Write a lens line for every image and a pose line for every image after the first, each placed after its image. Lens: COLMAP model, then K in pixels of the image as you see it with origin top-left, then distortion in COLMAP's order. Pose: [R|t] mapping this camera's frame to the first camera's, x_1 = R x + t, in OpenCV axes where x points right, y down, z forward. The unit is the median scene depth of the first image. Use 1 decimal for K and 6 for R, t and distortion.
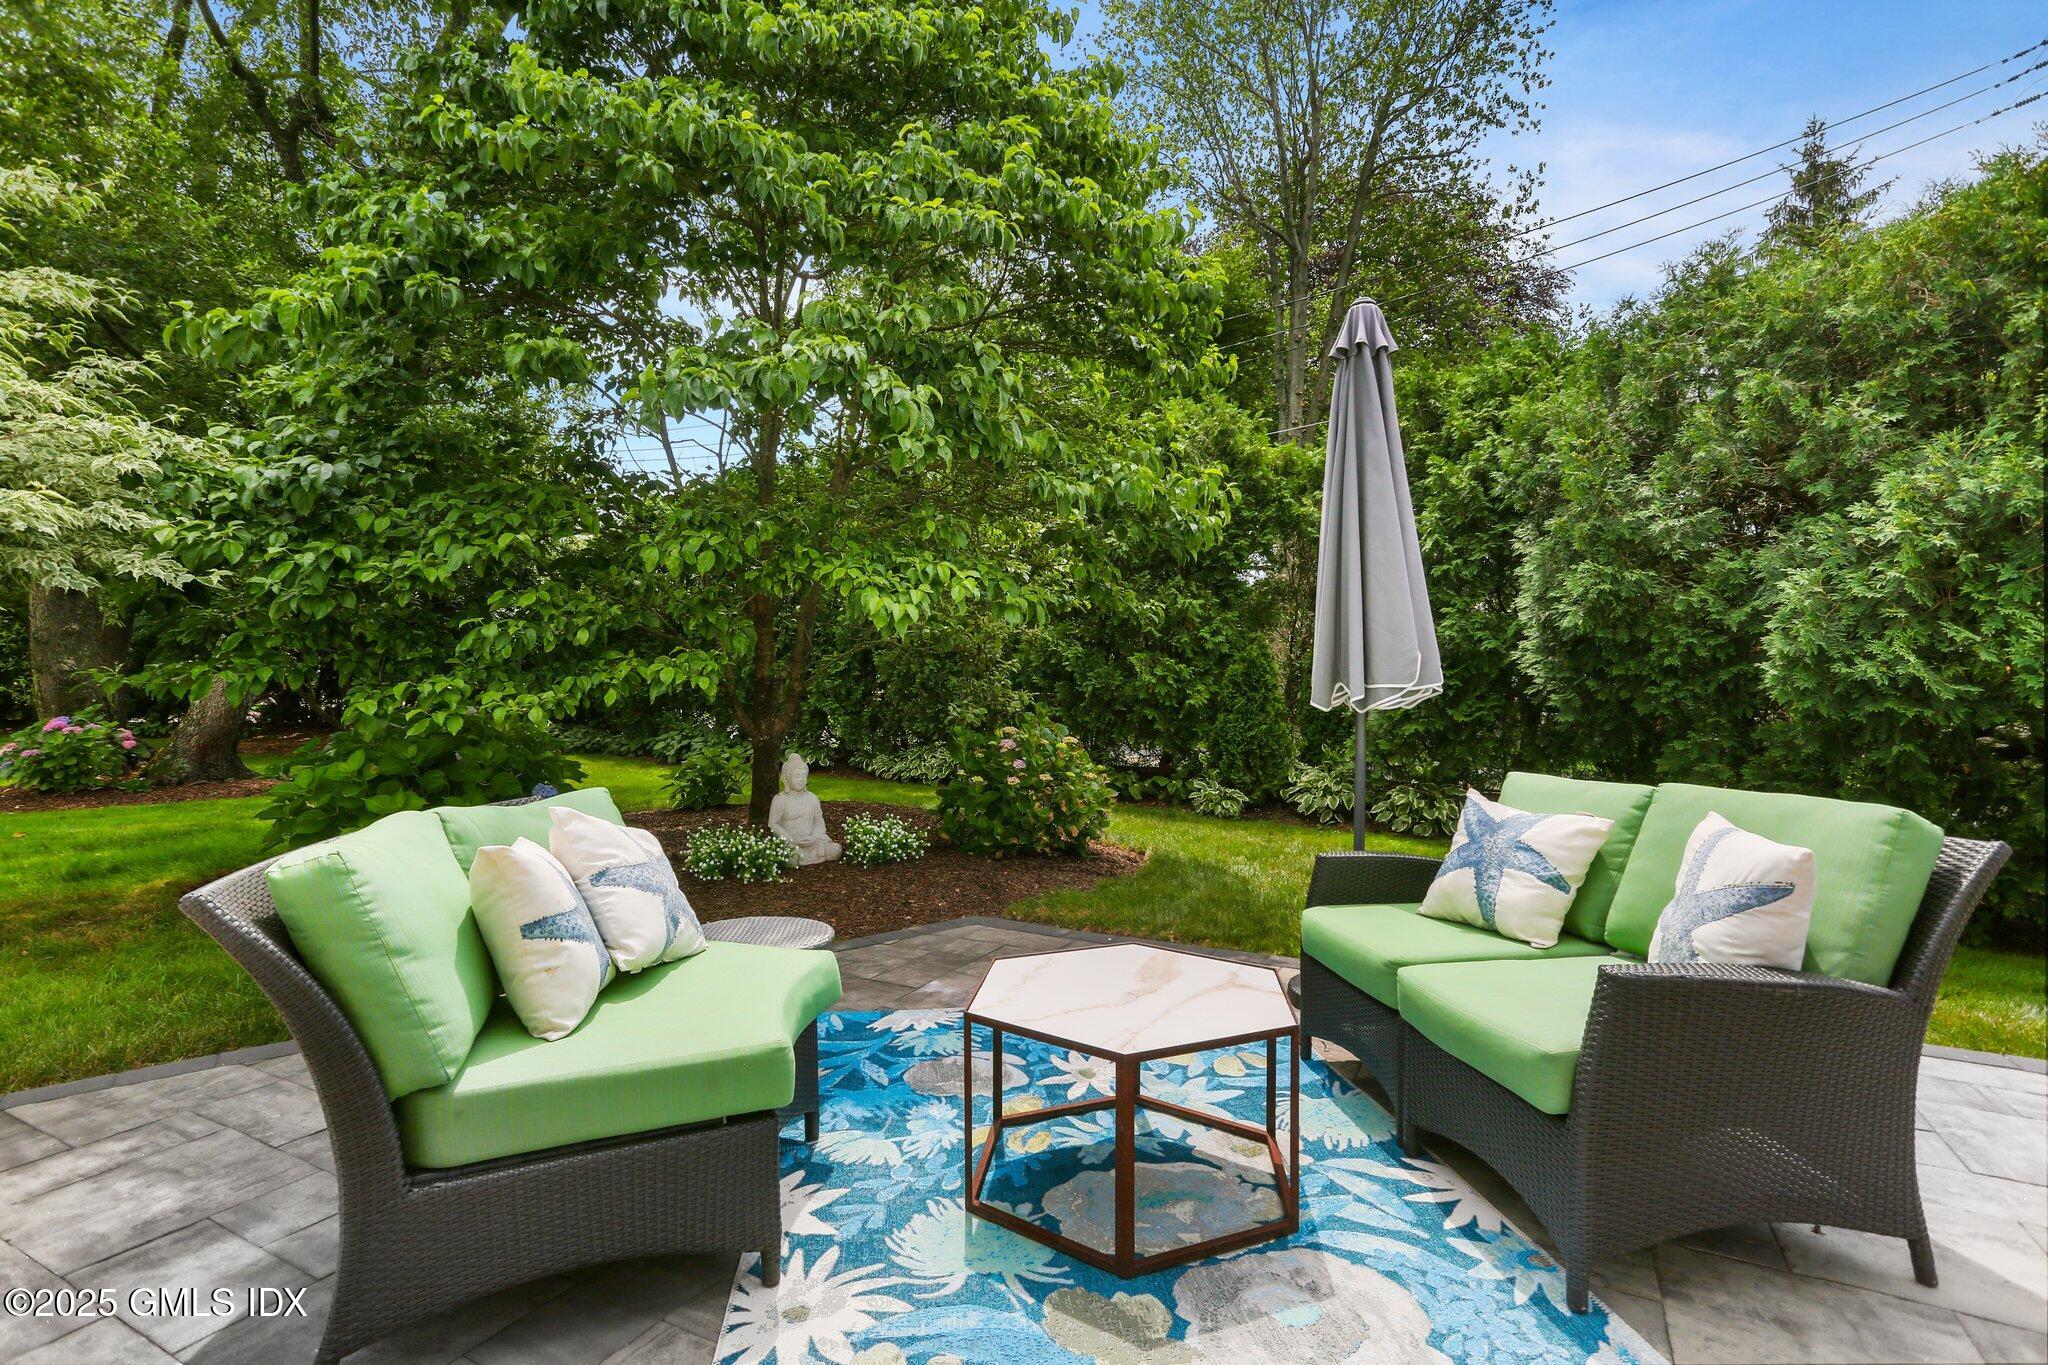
lens RADIAL K [[995.5, 0, 1025.3], [0, 995.5, 662.1], [0, 0, 1]] dist [-0.044659, 0.027177]
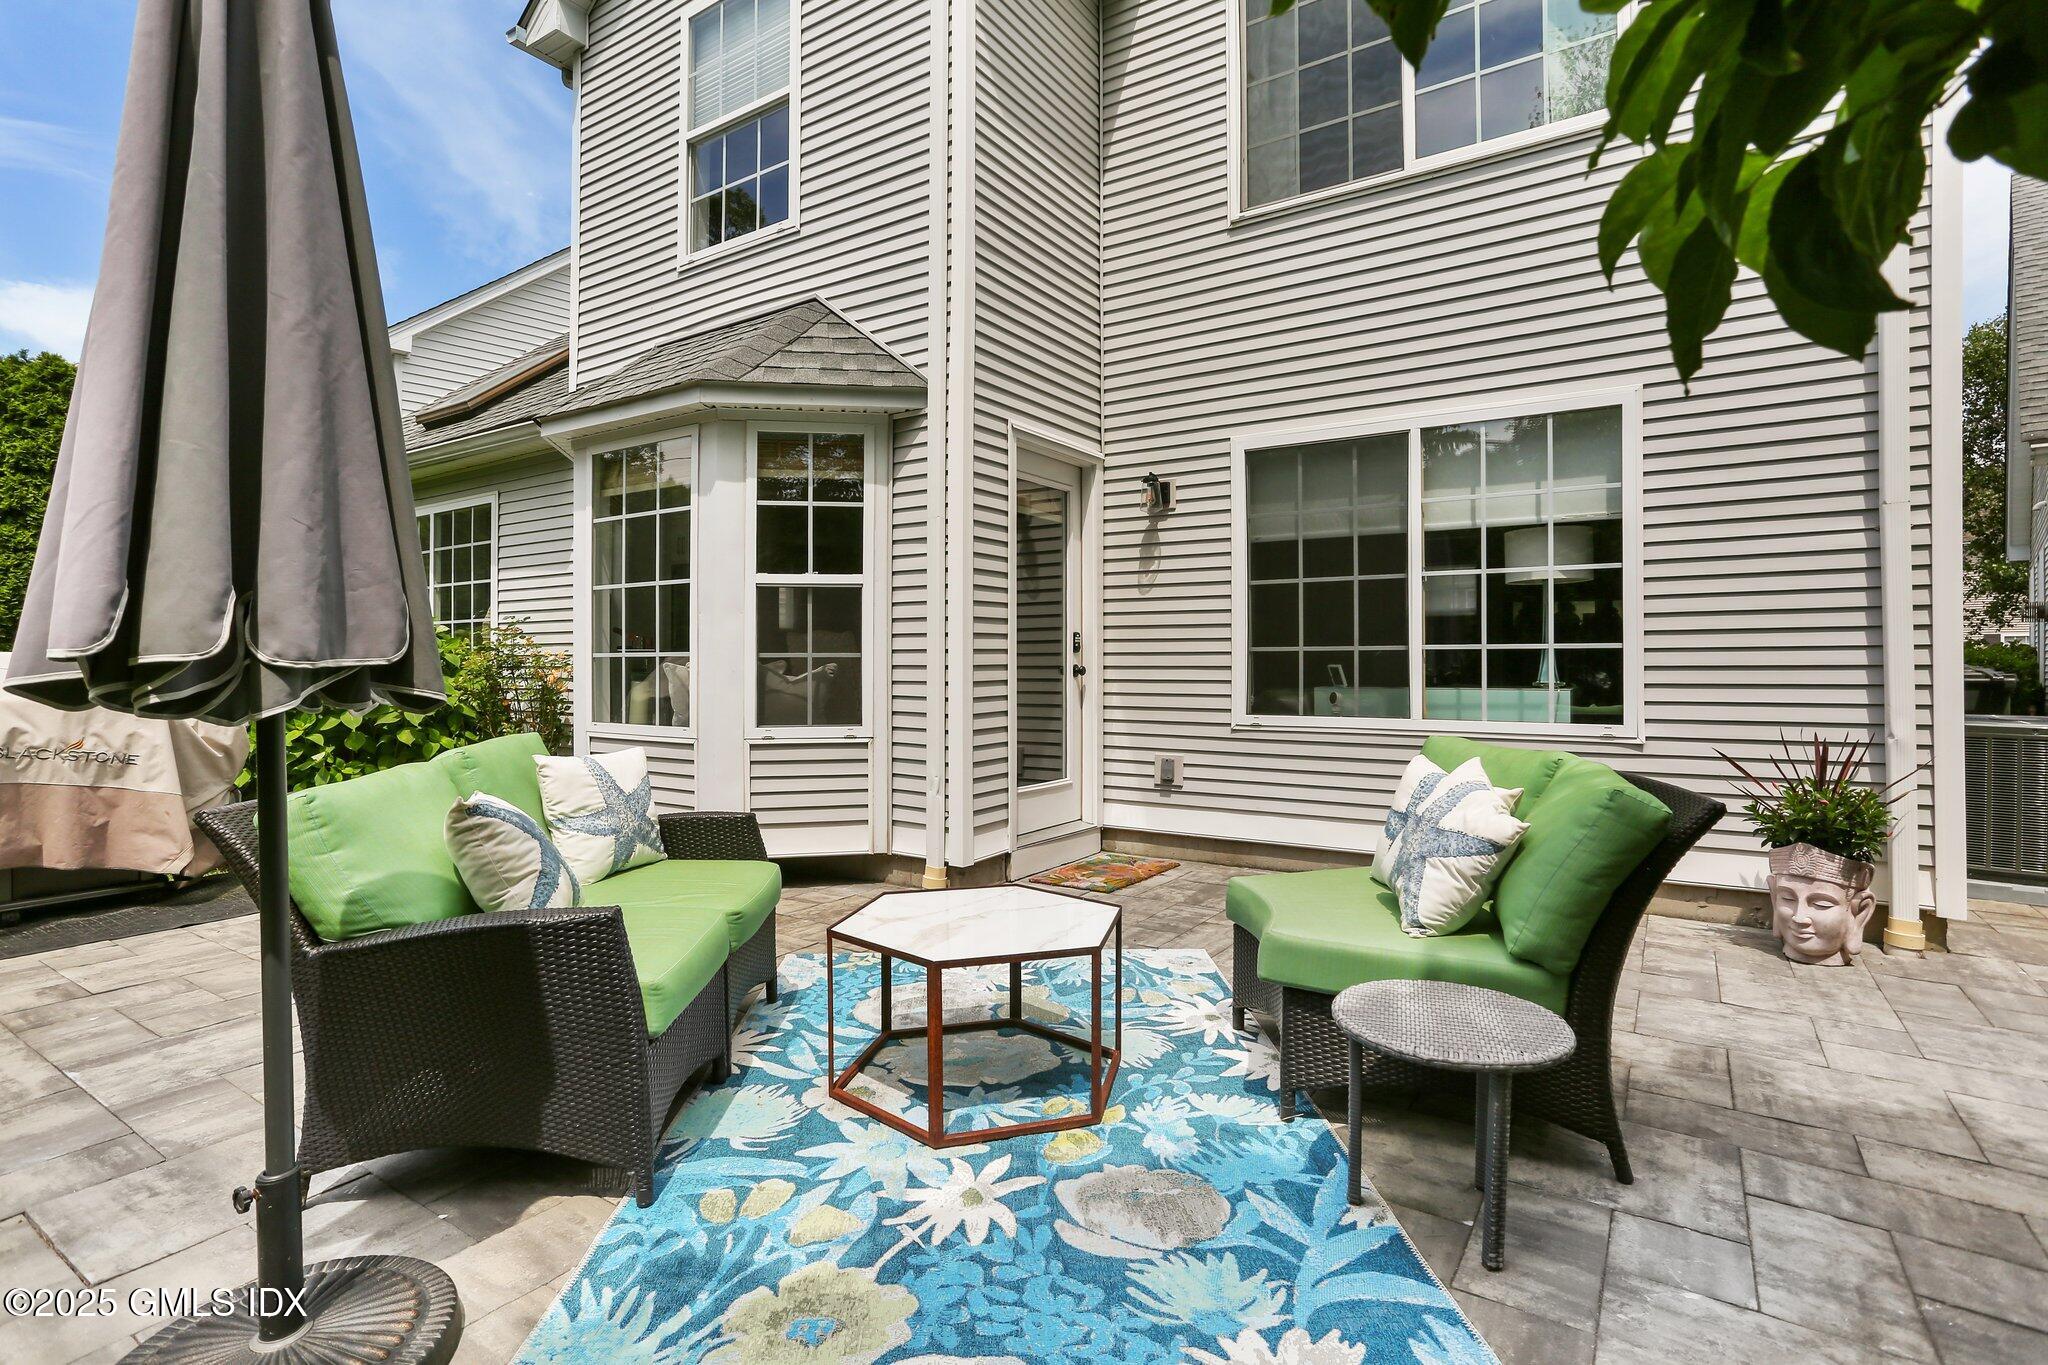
lens RADIAL K [[995.5, 0, 1025.3], [0, 995.5, 662.1], [0, 0, 1]] dist [-0.044659, 0.027177]
pose [[-0.995531, 0.003874, 0.094361, -0.053469], [0.003259, 0.999972, -0.006663, 0.037889], [-0.094384, -0.006325, -0.995516, 2.041480]]
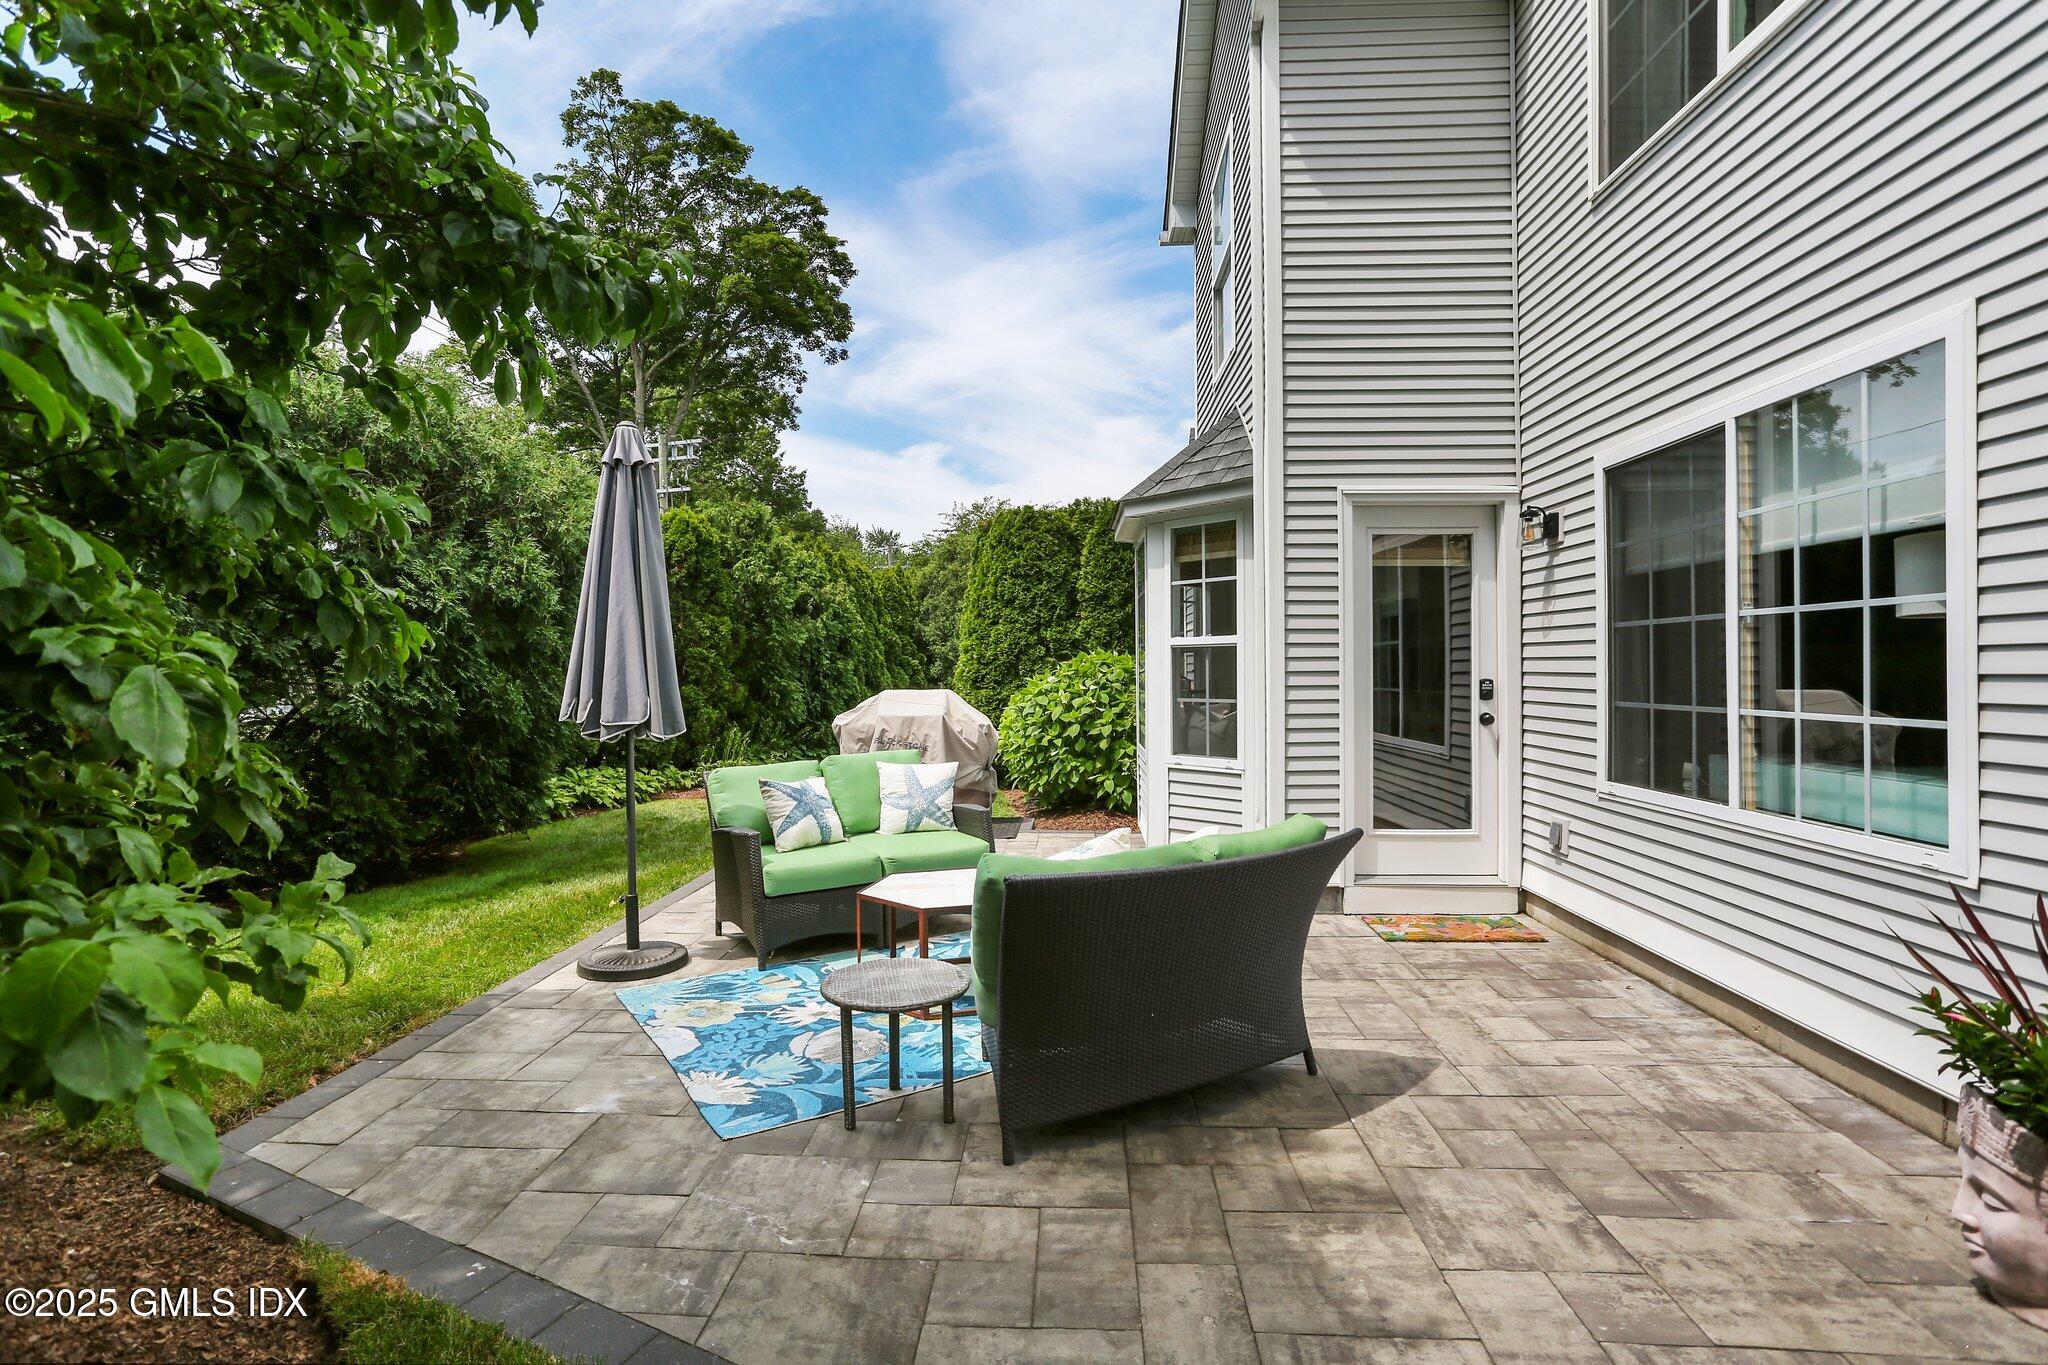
lens RADIAL K [[993.4, 0, 1024.0], [0, 993.4, 682.5], [0, 0, 1]] dist [-0.043179, 0.000722]
pose [[-0.424570, -0.007775, 0.905362, -1.522460], [-0.000358, 0.999964, 0.008419, -0.058810], [-0.905395, 0.003251, -0.424557, 1.572565]]
